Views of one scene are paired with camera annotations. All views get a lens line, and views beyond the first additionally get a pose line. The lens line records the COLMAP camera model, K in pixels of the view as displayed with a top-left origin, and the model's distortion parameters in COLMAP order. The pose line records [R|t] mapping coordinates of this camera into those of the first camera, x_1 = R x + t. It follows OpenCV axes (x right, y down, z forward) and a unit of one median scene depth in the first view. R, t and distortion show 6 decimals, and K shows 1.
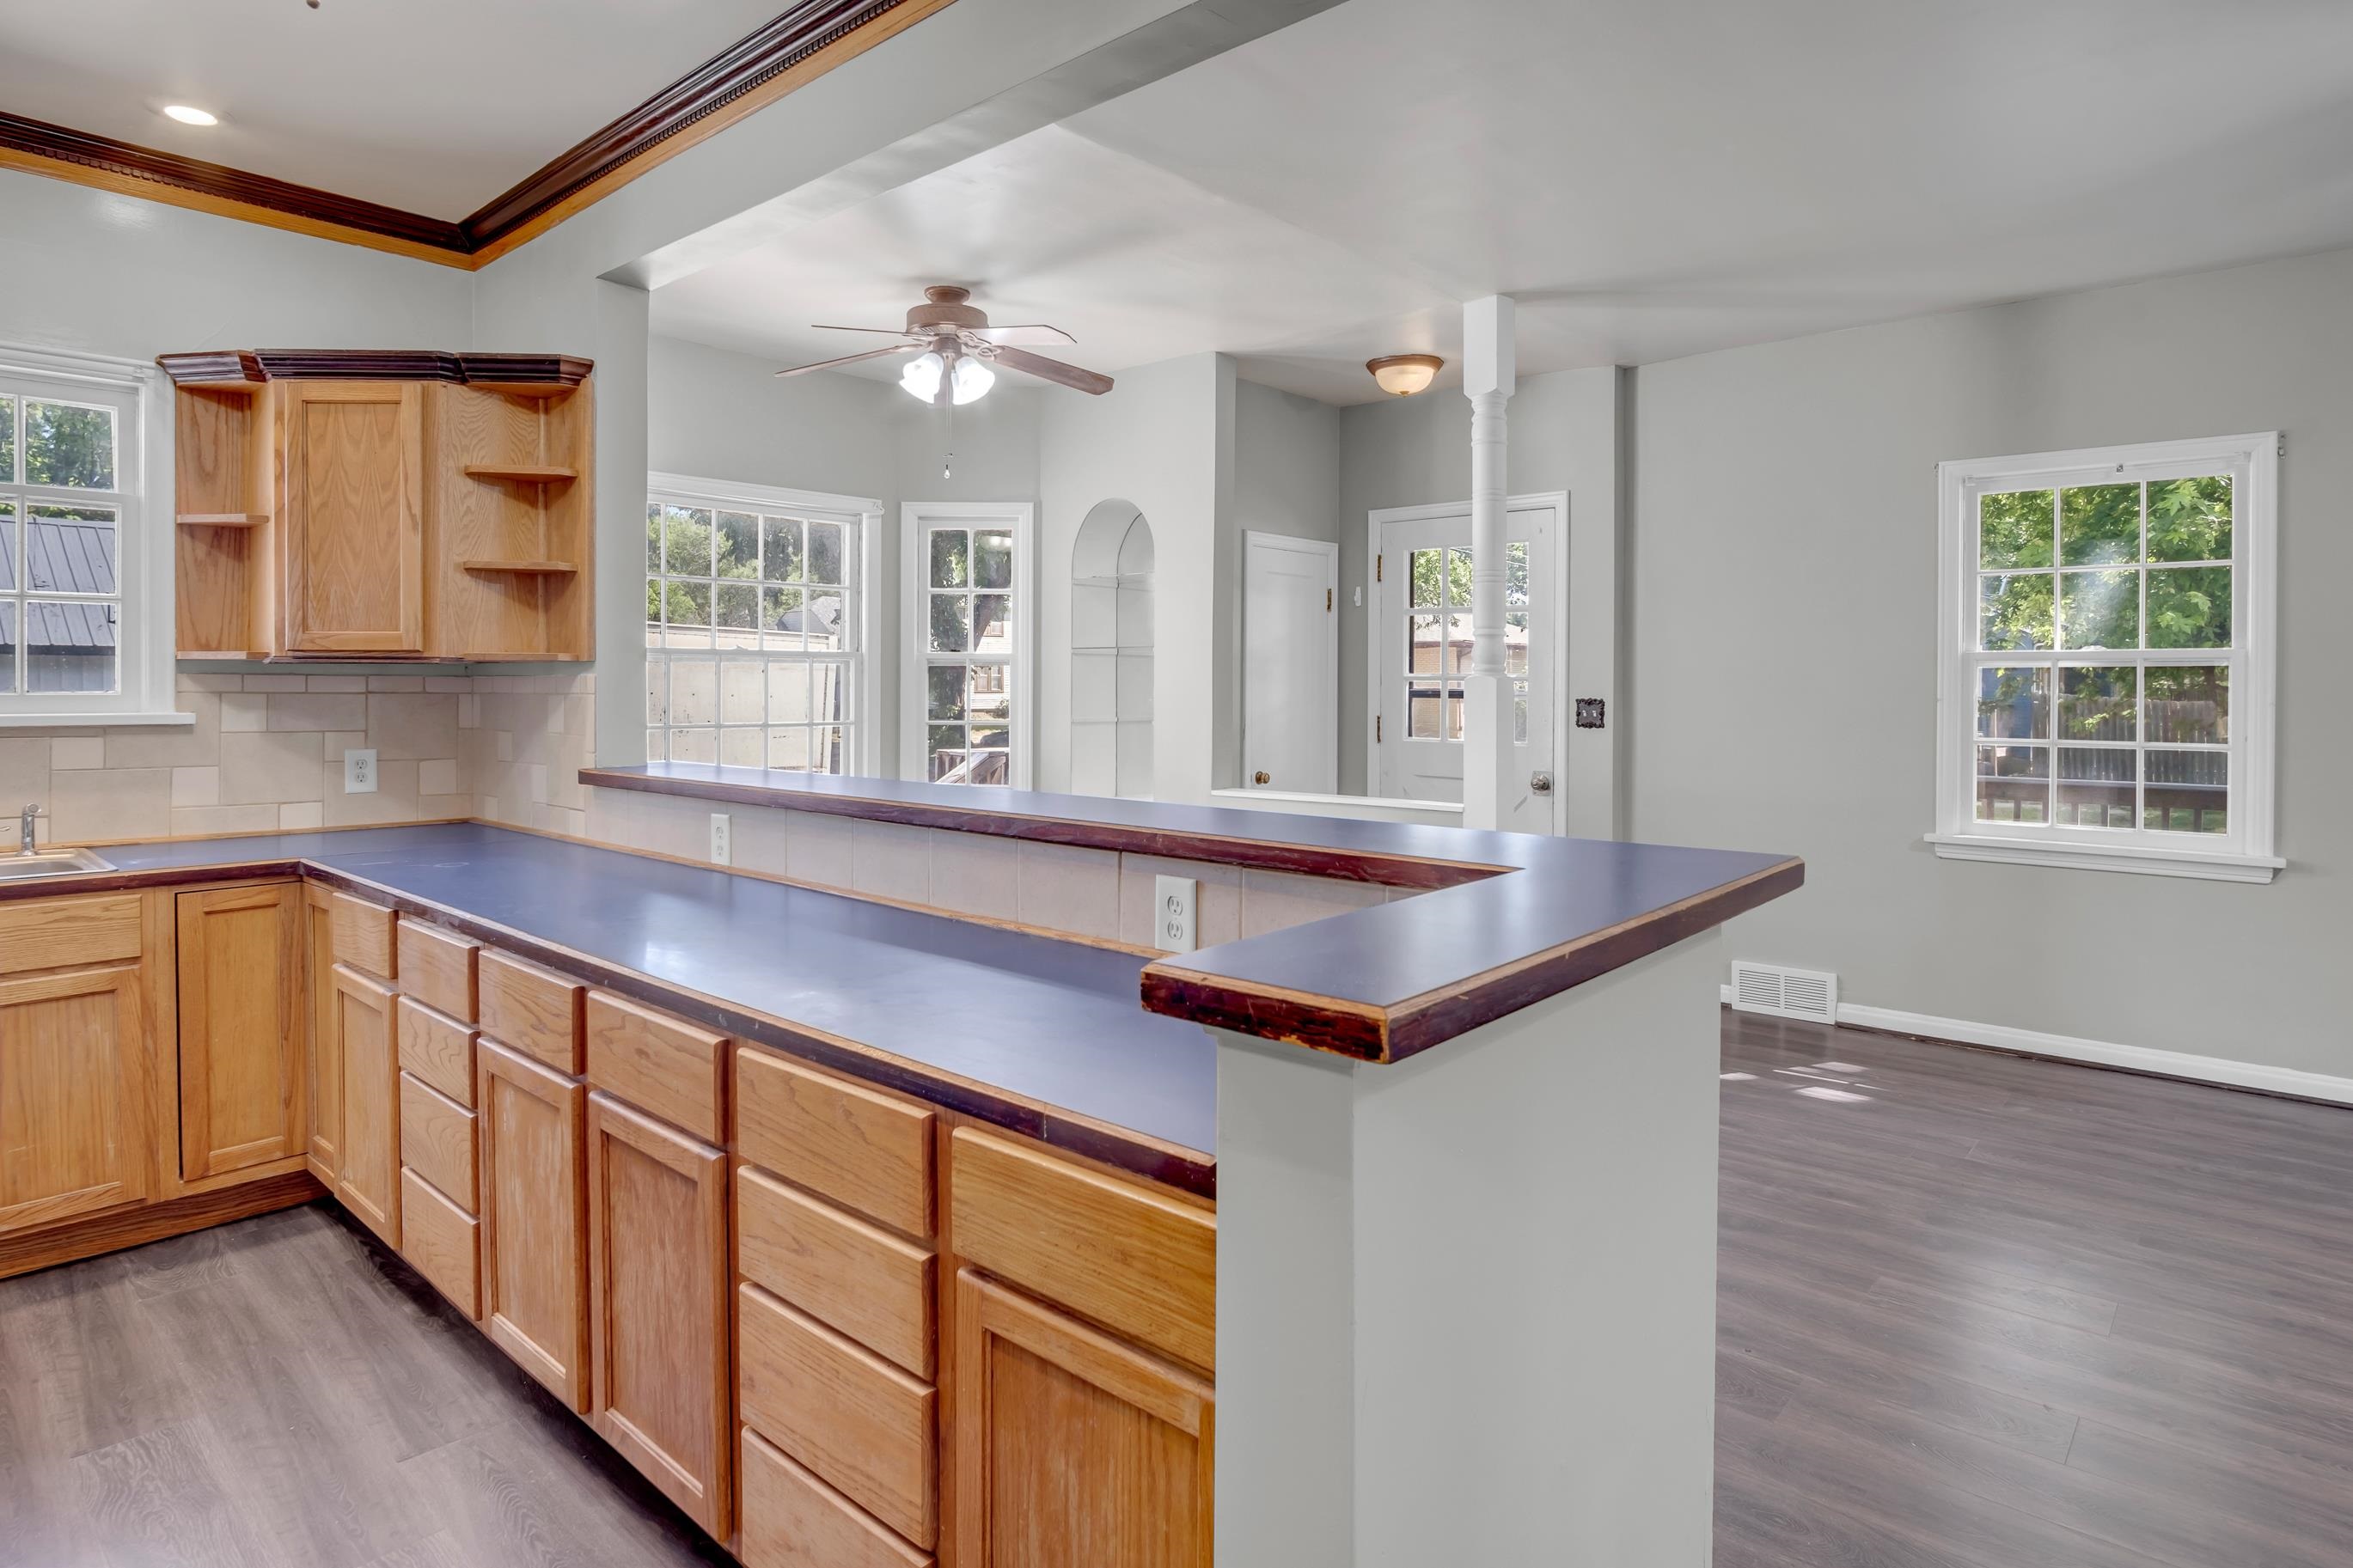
lens RADIAL K [[1265.0, 0, 1177.3], [0, 1265.0, 698.4], [0, 0, 1]] dist [-0.034400, 0.005722]
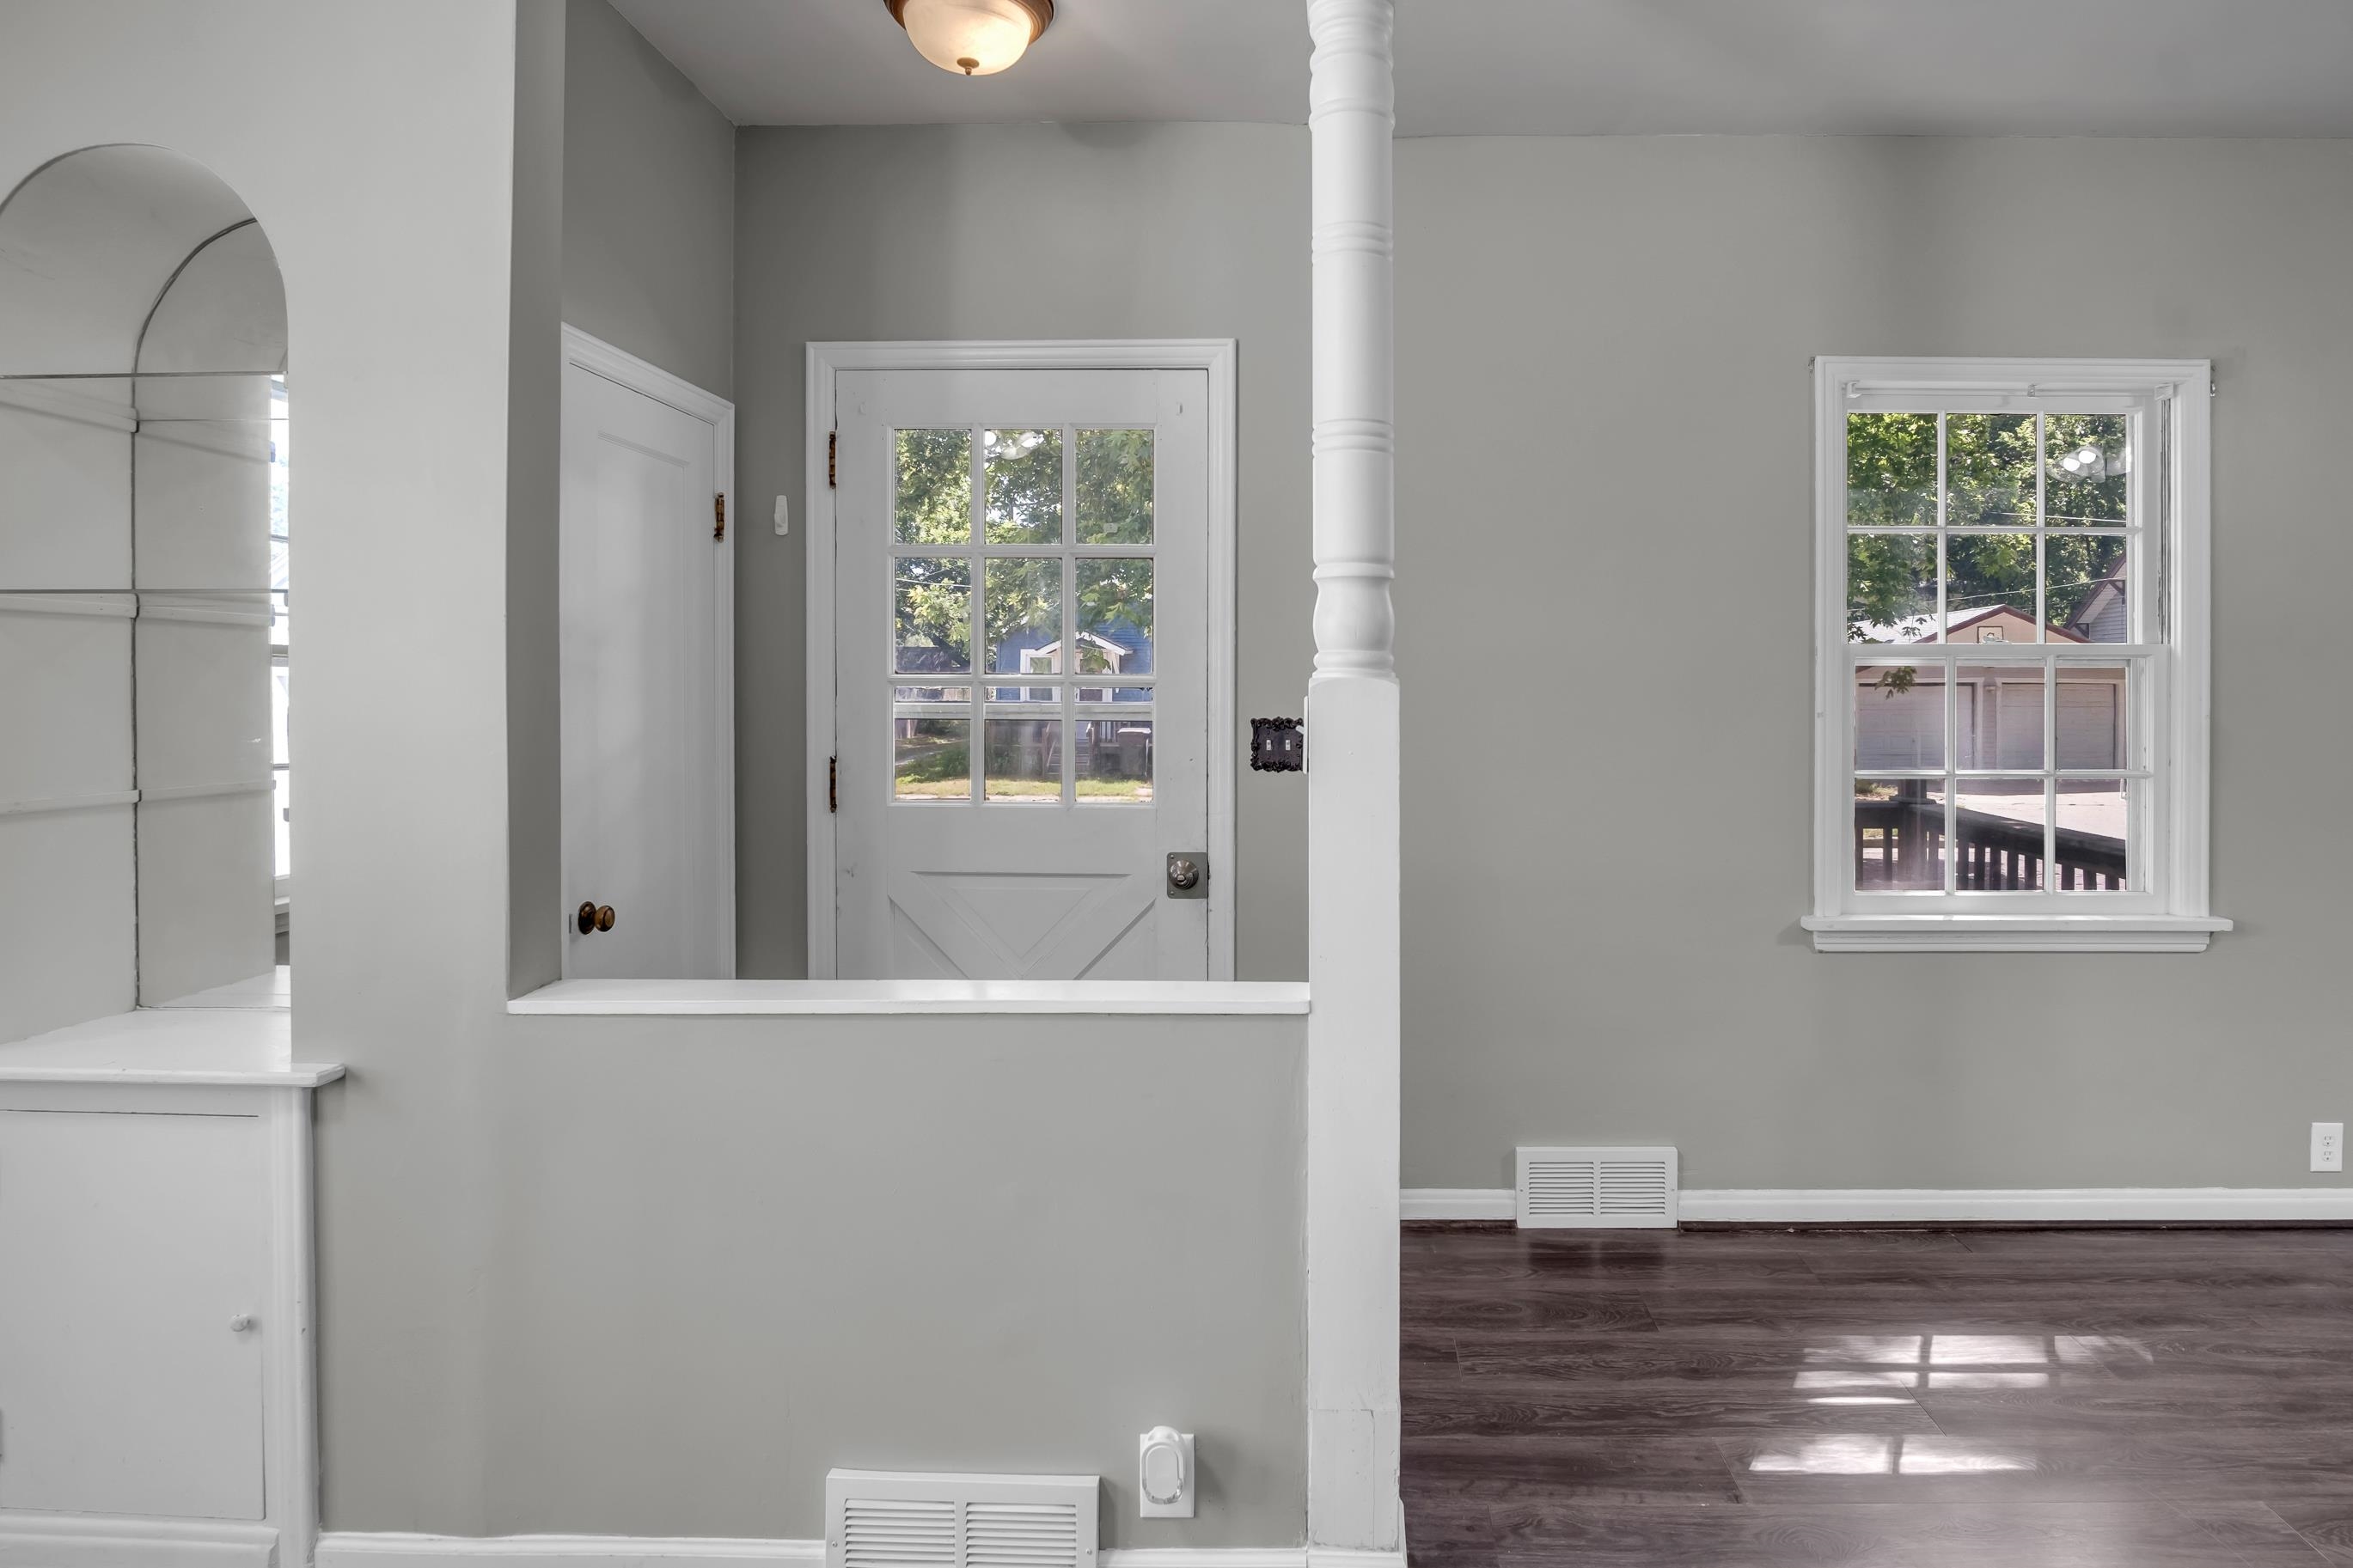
lens RADIAL K [[1265.0, 0, 1192.7], [0, 1265.0, 771.1], [0, 0, 1]] dist [-0.034400, 0.005722]
pose [[0.761294, -0.025145, 0.647920, -0.096306], [0.010573, 0.999596, 0.026369, 0.012657], [-0.648321, -0.013224, 0.761252, 0.929430]]
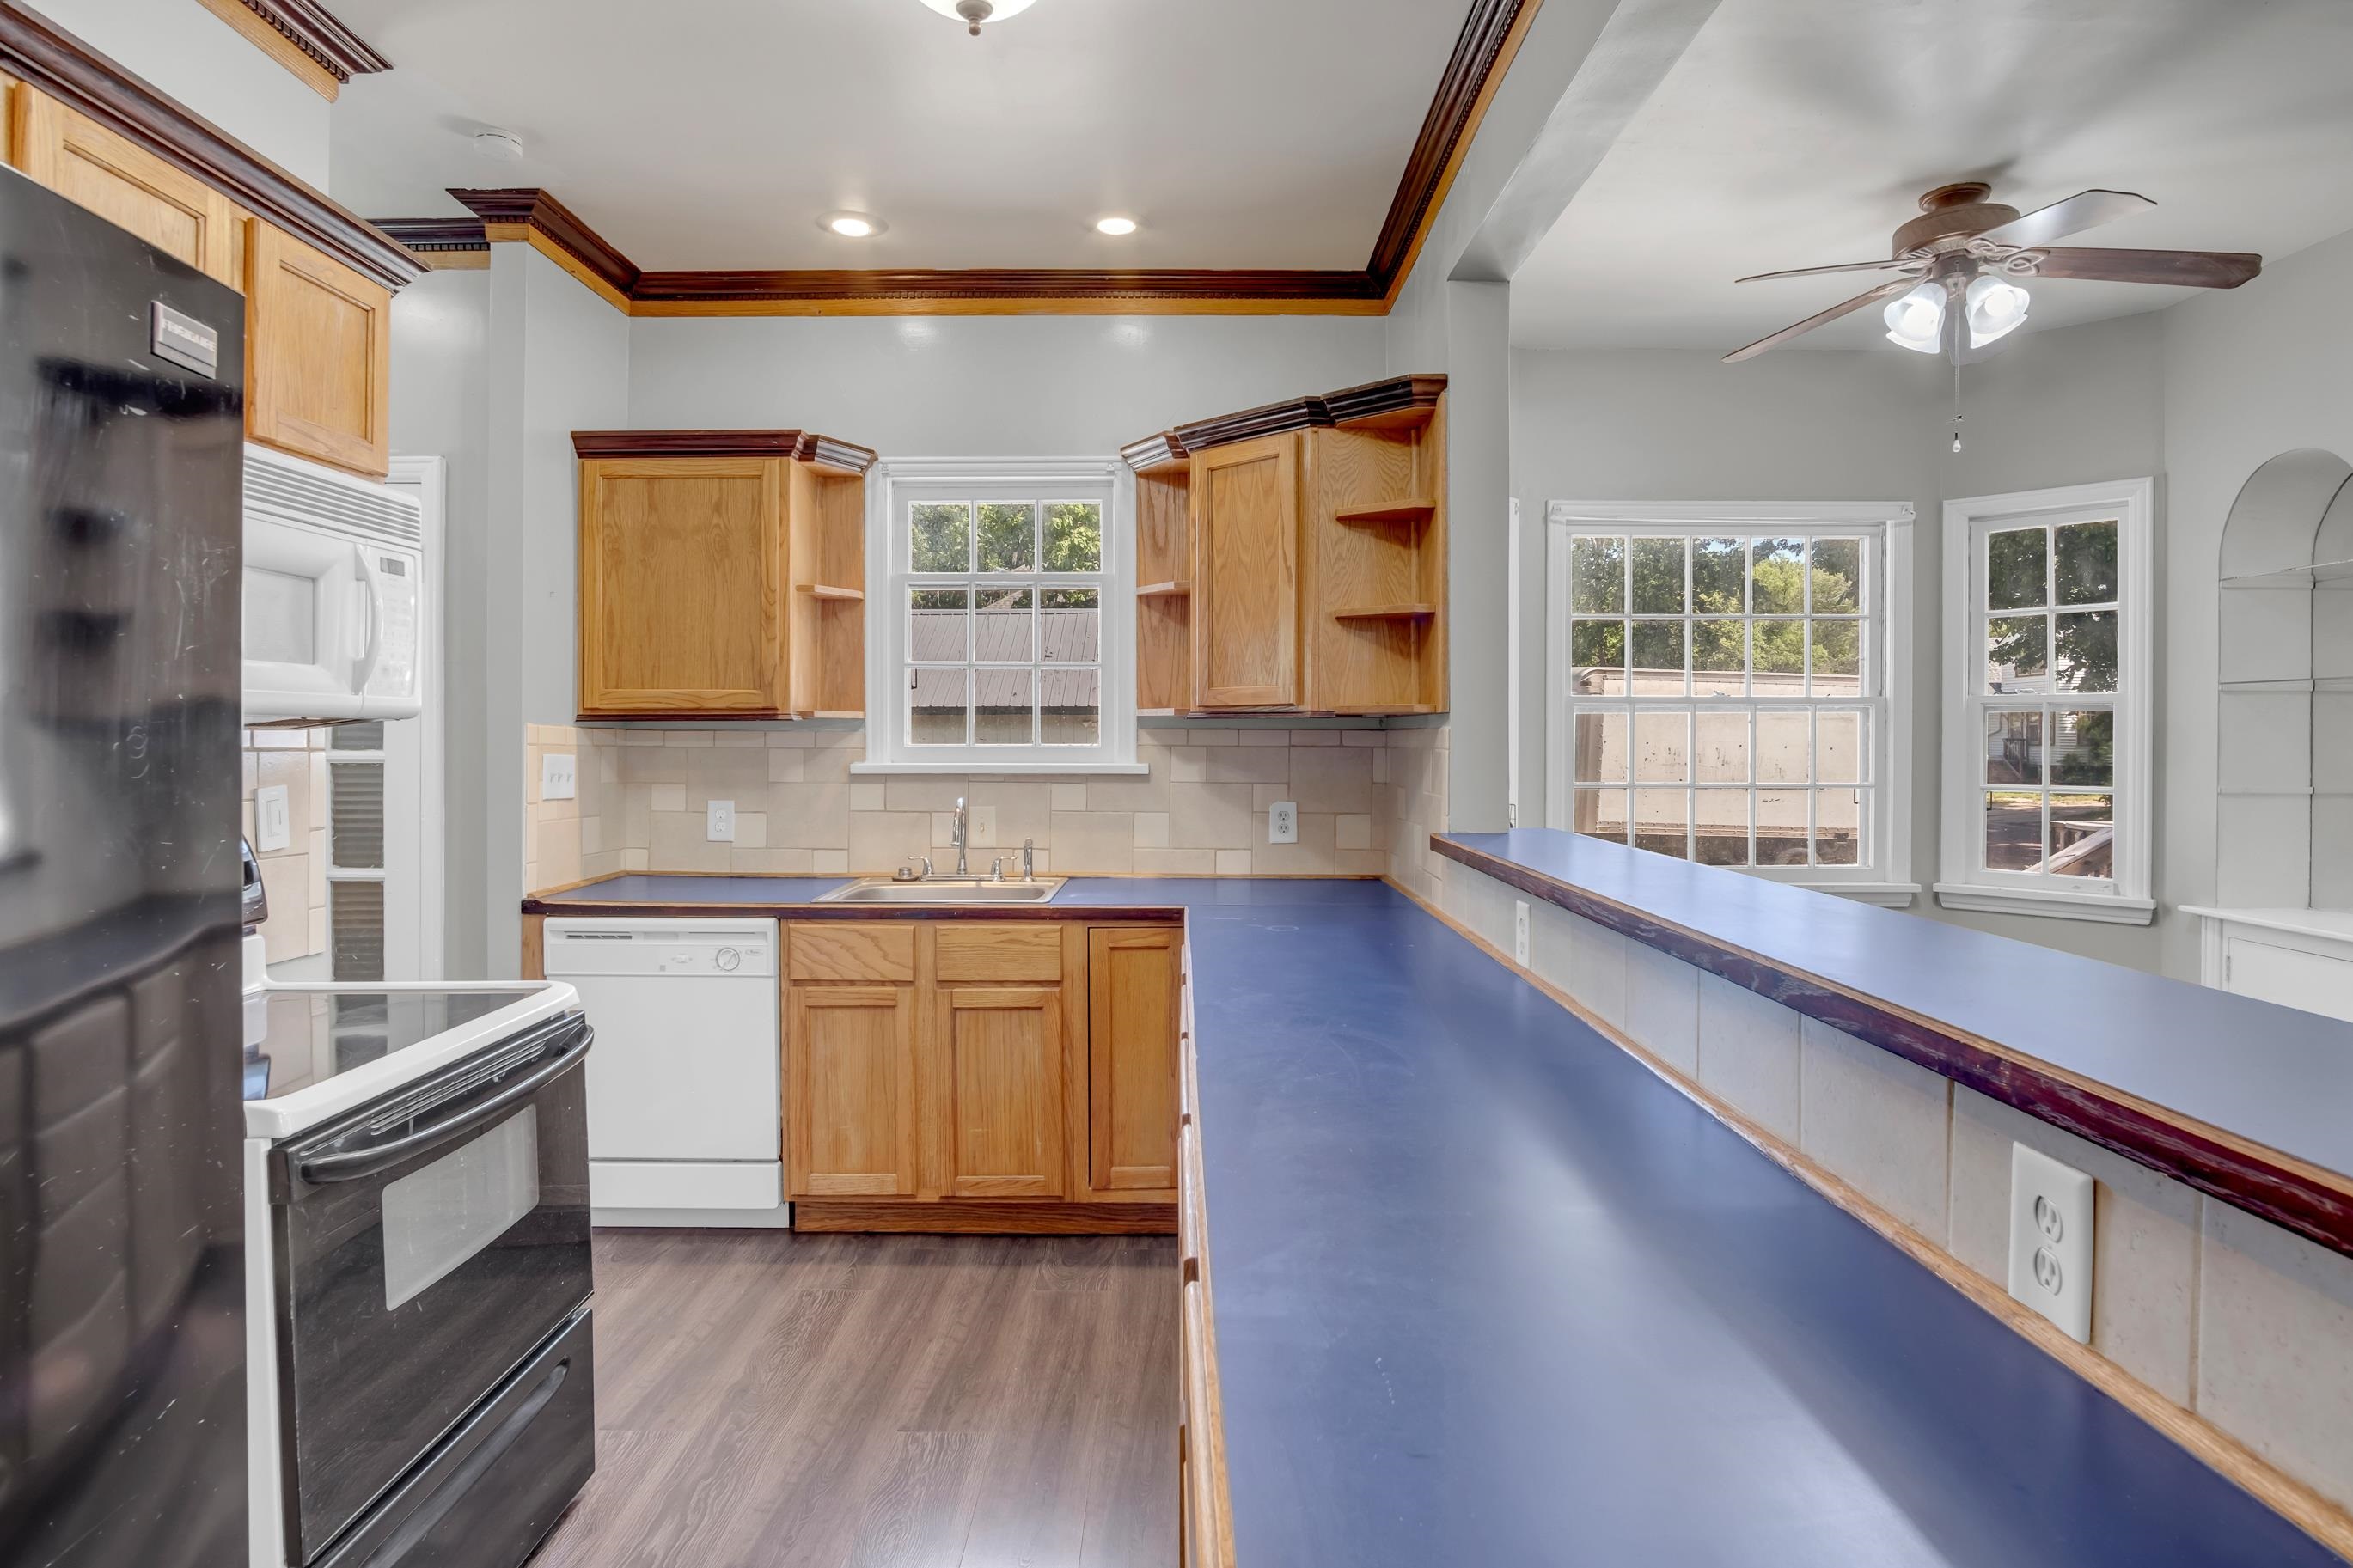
lens RADIAL K [[1265.0, 0, 1165.4], [0, 1265.0, 740.3], [0, 0, 1]] dist [-0.034400, 0.005722]
pose [[0.658244, 0.001385, -0.752804, 0.070162], [-0.006853, 0.999968, -0.004152, -0.004779], [0.752774, 0.007892, 0.658232, 0.247281]]
